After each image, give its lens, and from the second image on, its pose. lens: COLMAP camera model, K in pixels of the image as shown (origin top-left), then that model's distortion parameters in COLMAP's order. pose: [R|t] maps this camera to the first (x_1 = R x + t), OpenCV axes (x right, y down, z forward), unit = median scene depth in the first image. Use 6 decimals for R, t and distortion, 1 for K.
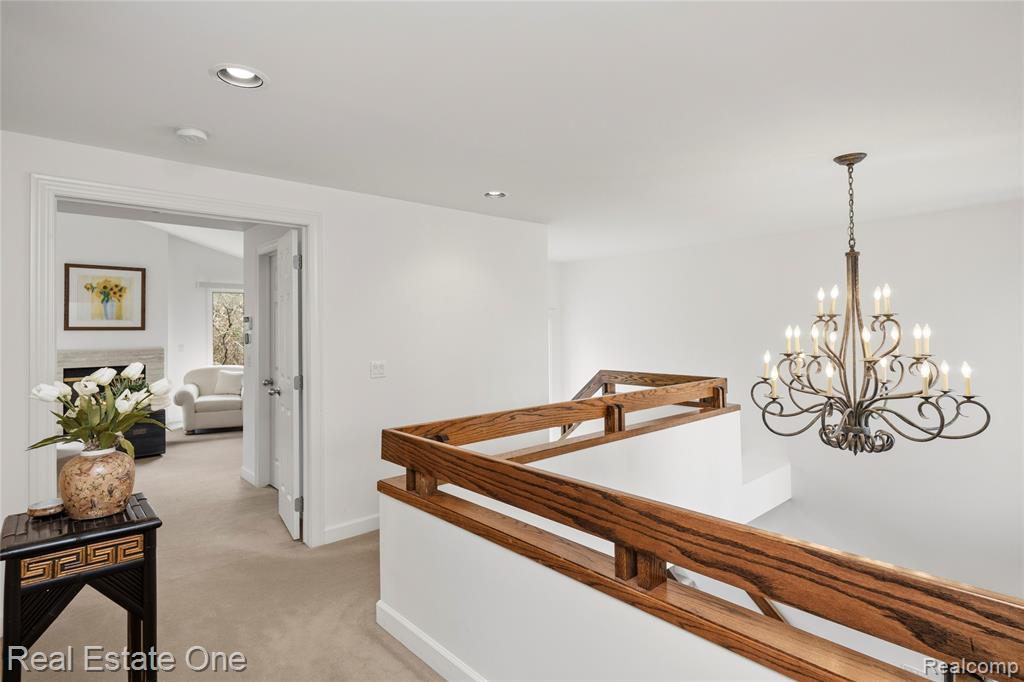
lens RADIAL K [[520.5, 0, 506.5], [0, 520.5, 323.7], [0, 0, 1]] dist [-0.000229, -0.000697]
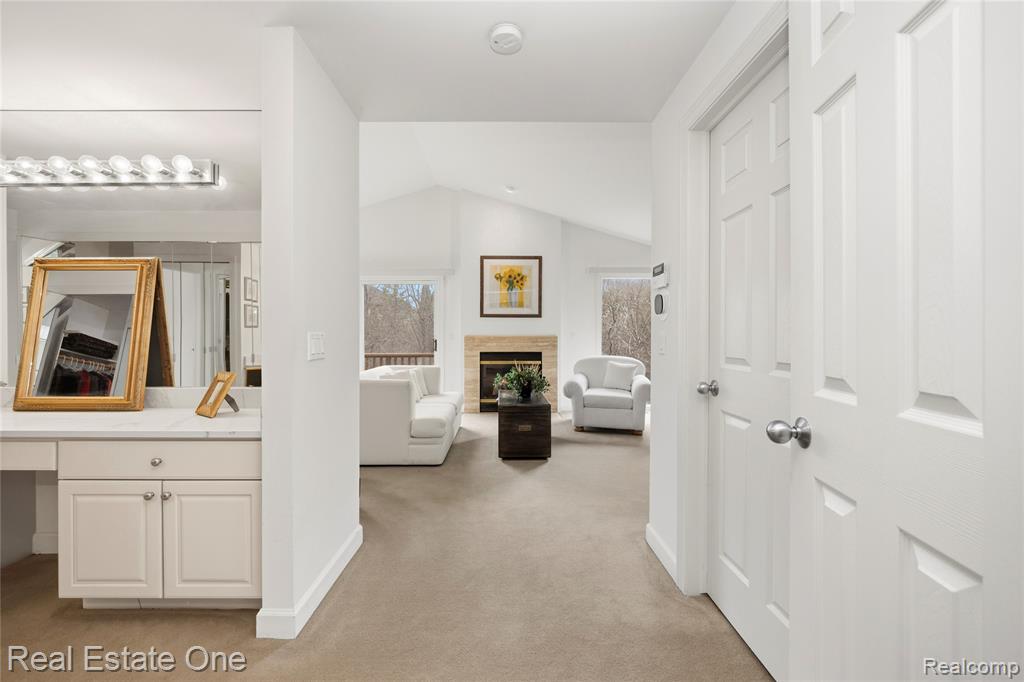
lens RADIAL K [[418.7, 0, 512.2], [0, 418.7, 339.3], [0, 0, 1]] dist [0.008986, -0.000706]
pose [[0.752119, 0.015353, -0.658848, -0.210298], [0.002048, 0.999669, 0.025633, 0.035087], [0.659024, -0.020628, 0.751839, 0.365825]]
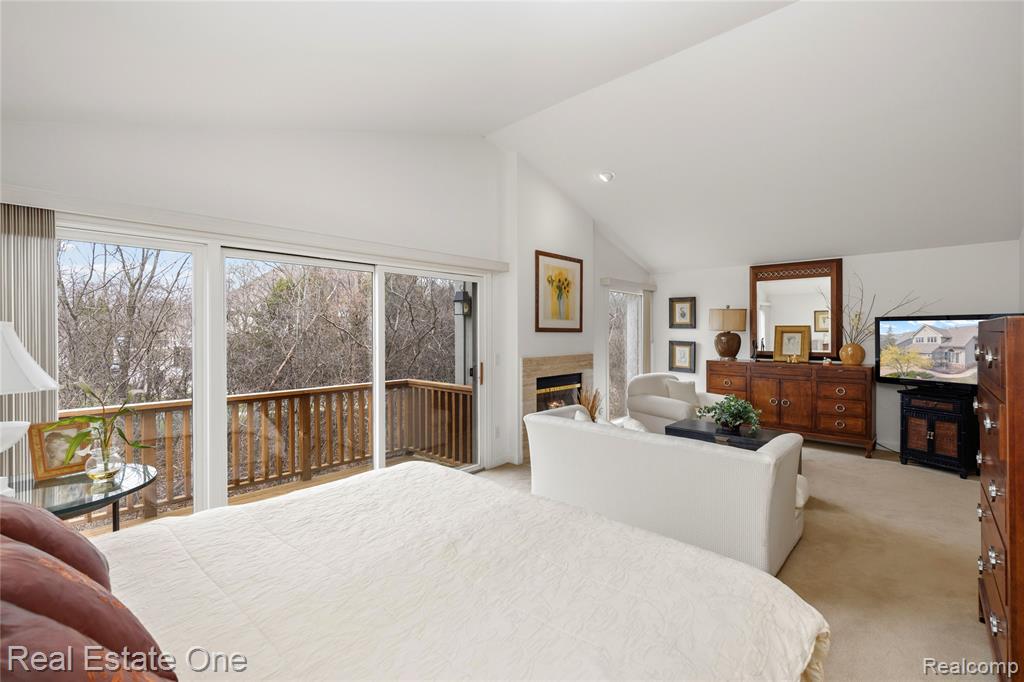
lens RADIAL K [[456.1, 0, 505.2], [0, 456.1, 333.3], [0, 0, 1]] dist [0.010453, -0.000823]
pose [[0.996178, 0.006530, 0.087106, -0.922198], [-0.007667, 0.999890, 0.012719, 0.005942], [-0.087014, -0.013338, 0.996118, 0.274864]]
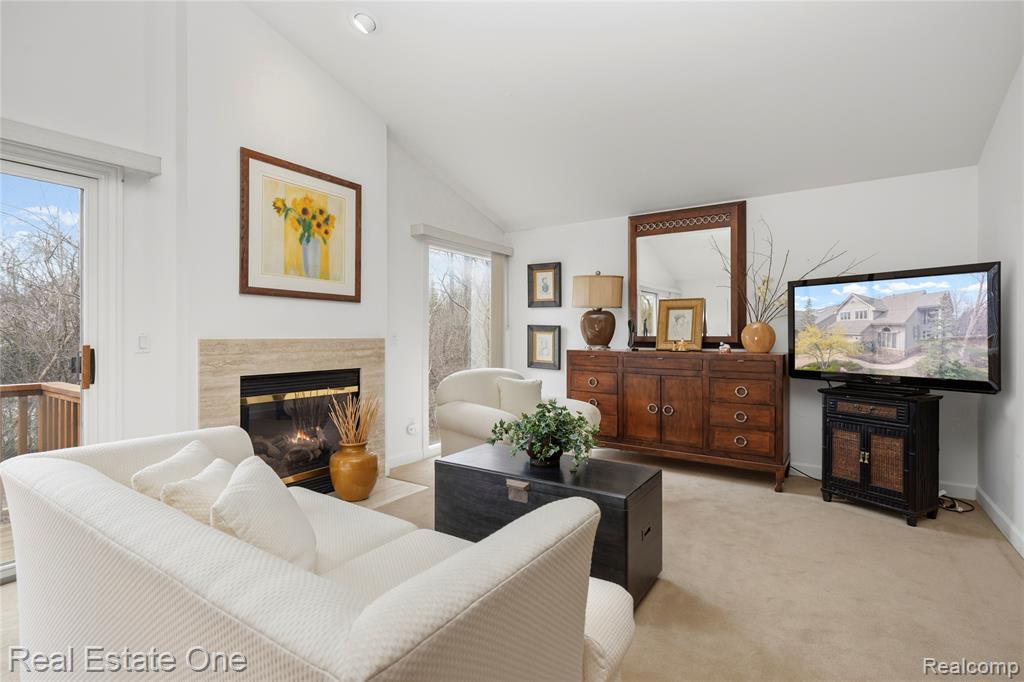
lens RADIAL K [[489.4, 0, 504.2], [0, 489.4, 335.6], [0, 0, 1]] dist [0.011109, -0.002349]
pose [[0.973023, 0.008389, 0.230554, -0.694140], [-0.010232, 0.999925, 0.006797, 0.042639], [-0.230479, -0.008972, 0.973036, 0.503488]]
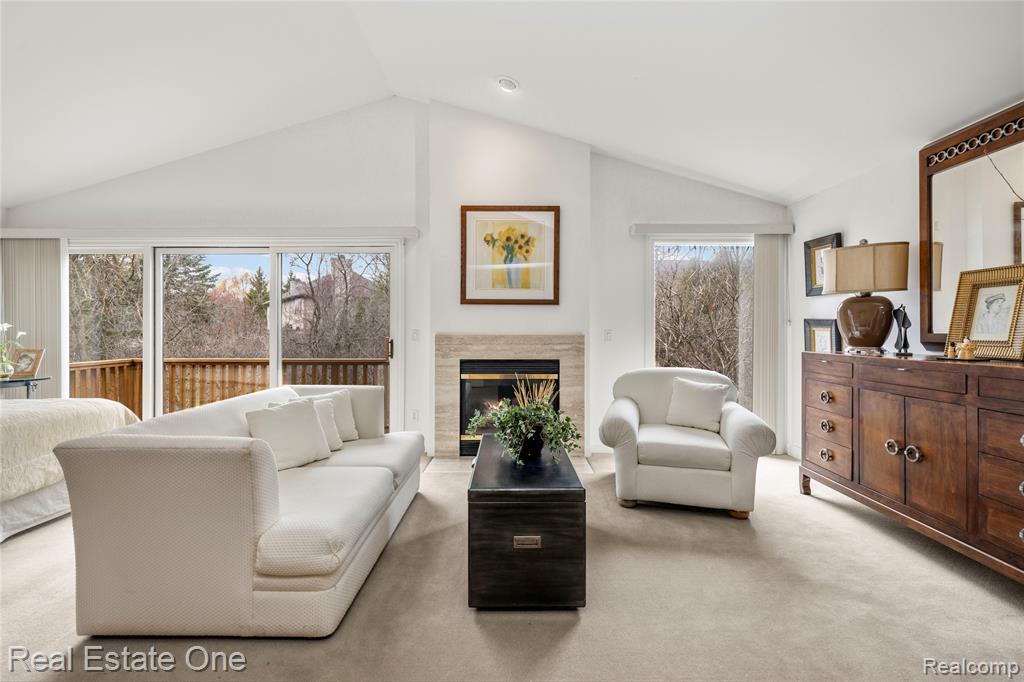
lens RADIAL K [[456.1, 0, 515.0], [0, 456.1, 335.0], [0, 0, 1]] dist [0.010453, -0.000823]
pose [[0.742767, 0.012975, -0.669424, -0.378817], [0.000135, 0.999809, 0.019528, 0.039845], [0.669550, -0.014595, 0.742624, 0.576703]]
